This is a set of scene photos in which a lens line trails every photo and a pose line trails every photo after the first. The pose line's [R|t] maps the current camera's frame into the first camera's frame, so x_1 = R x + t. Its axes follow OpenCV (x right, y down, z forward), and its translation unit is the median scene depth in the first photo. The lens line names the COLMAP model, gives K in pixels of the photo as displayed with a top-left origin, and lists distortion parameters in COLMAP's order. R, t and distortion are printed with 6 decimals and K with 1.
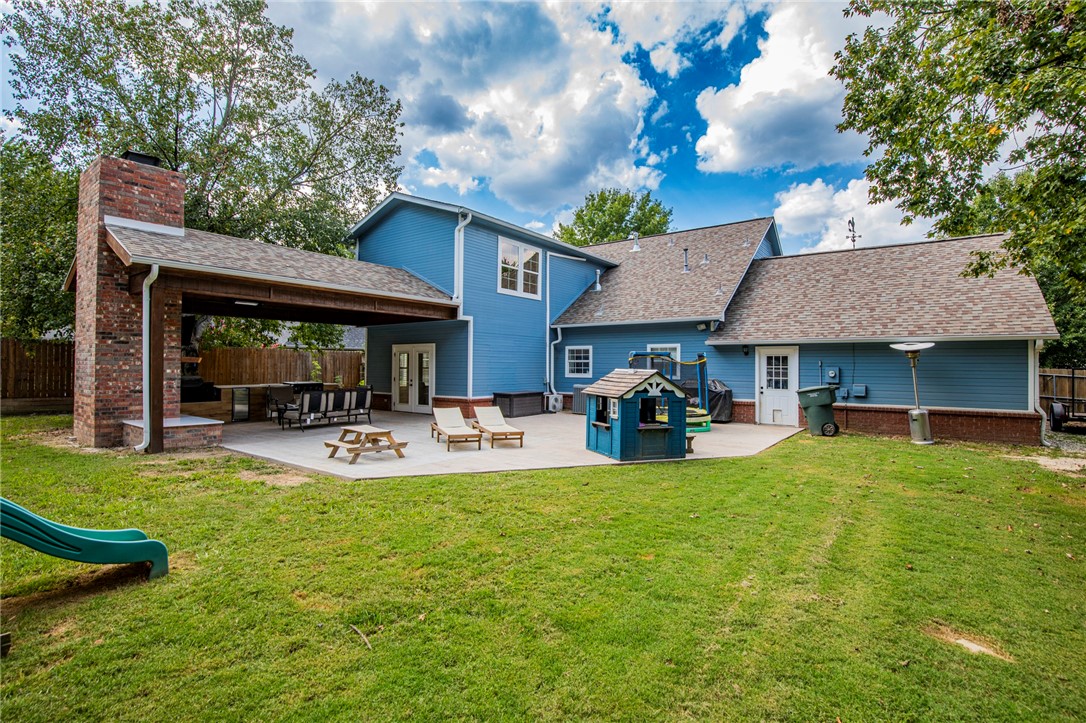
lens RADIAL K [[504.7, 0, 549.0], [0, 504.7, 357.2], [0, 0, 1]] dist [-0.034574, 0.006945]
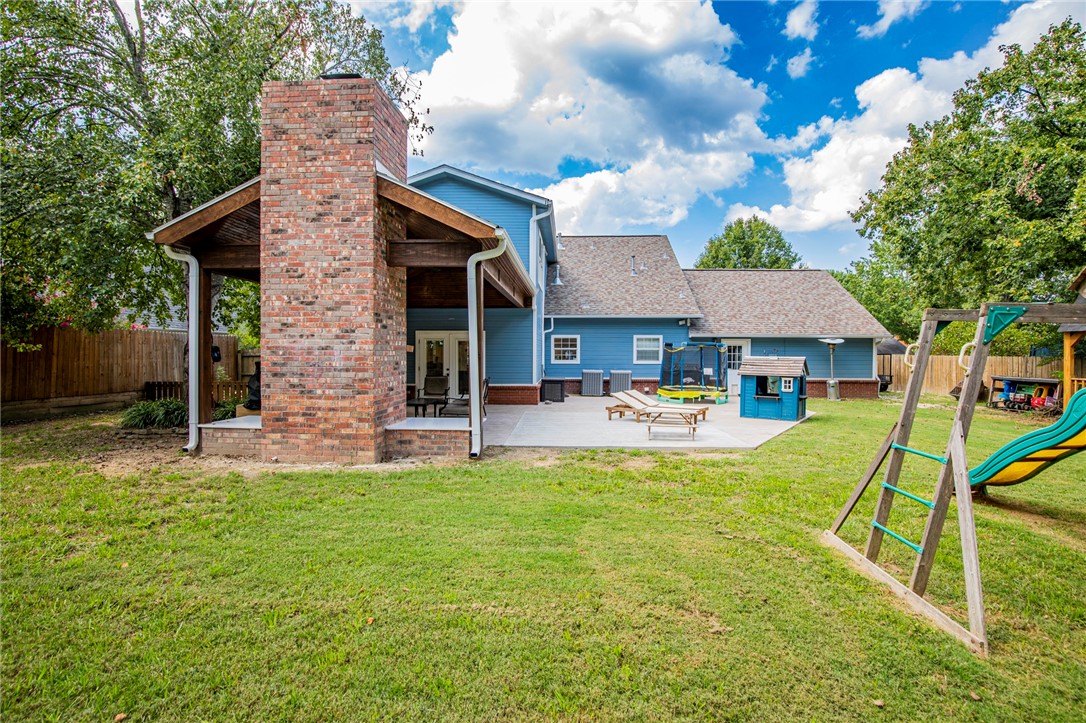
lens RADIAL K [[504.7, 0, 547.7], [0, 504.7, 363.5], [0, 0, 1]] dist [-0.034574, 0.006945]
pose [[0.831692, -0.016218, 0.555001, -0.620397], [-0.008177, 0.999107, 0.041449, -0.005807], [-0.555178, -0.039011, 0.830817, 0.109239]]
